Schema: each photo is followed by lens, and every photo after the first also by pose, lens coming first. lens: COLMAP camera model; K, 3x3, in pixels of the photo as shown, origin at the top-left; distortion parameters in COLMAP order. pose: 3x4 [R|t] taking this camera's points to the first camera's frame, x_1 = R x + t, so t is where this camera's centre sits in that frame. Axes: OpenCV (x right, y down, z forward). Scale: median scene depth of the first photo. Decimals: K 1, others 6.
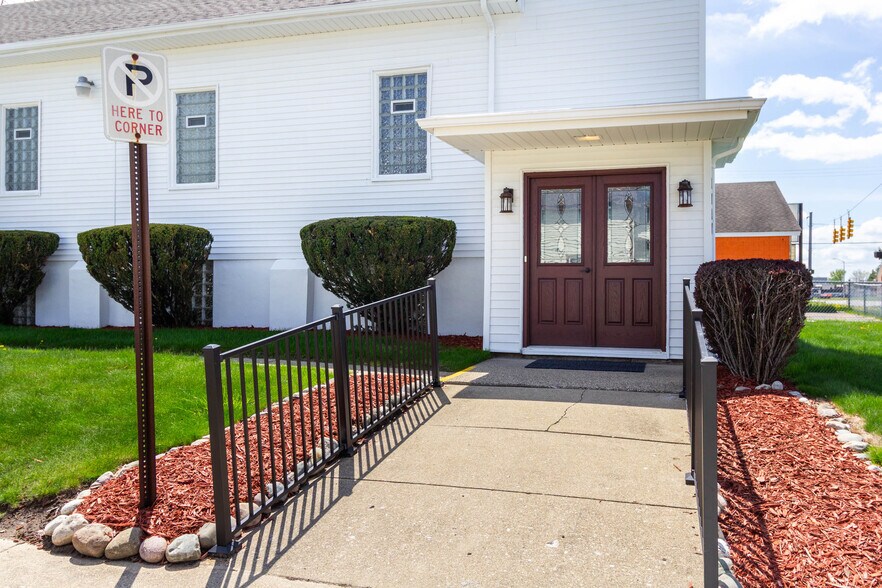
lens RADIAL K [[437.0, 0, 444.2], [0, 437.0, 292.3], [0, 0, 1]] dist [-0.000169, 0.000125]
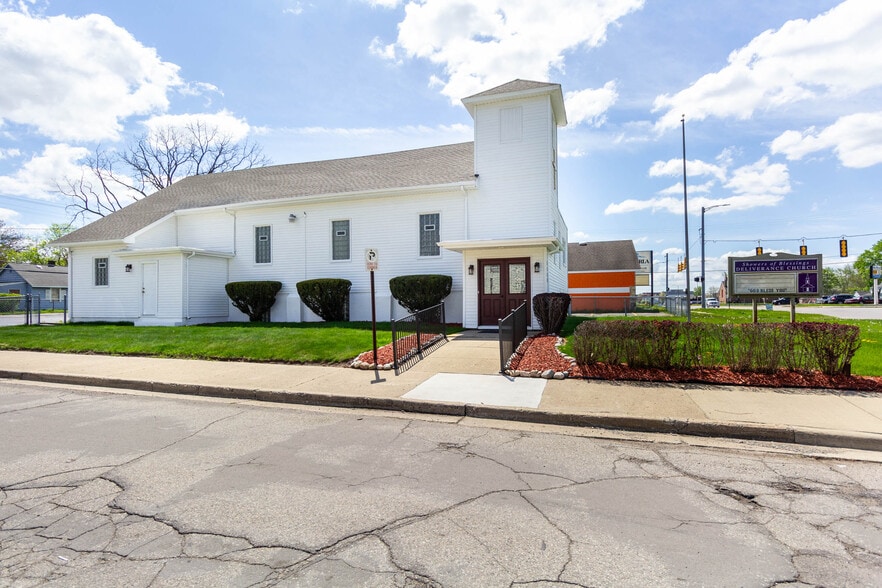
lens RADIAL K [[437.0, 0, 444.2], [0, 437.0, 292.3], [0, 0, 1]] dist [-0.000169, 0.000125]
pose [[0.999795, -0.012857, -0.015654, 0.020352], [0.012545, 0.999723, -0.019911, -0.024561], [0.015906, 0.019711, 0.999679, -1.493707]]
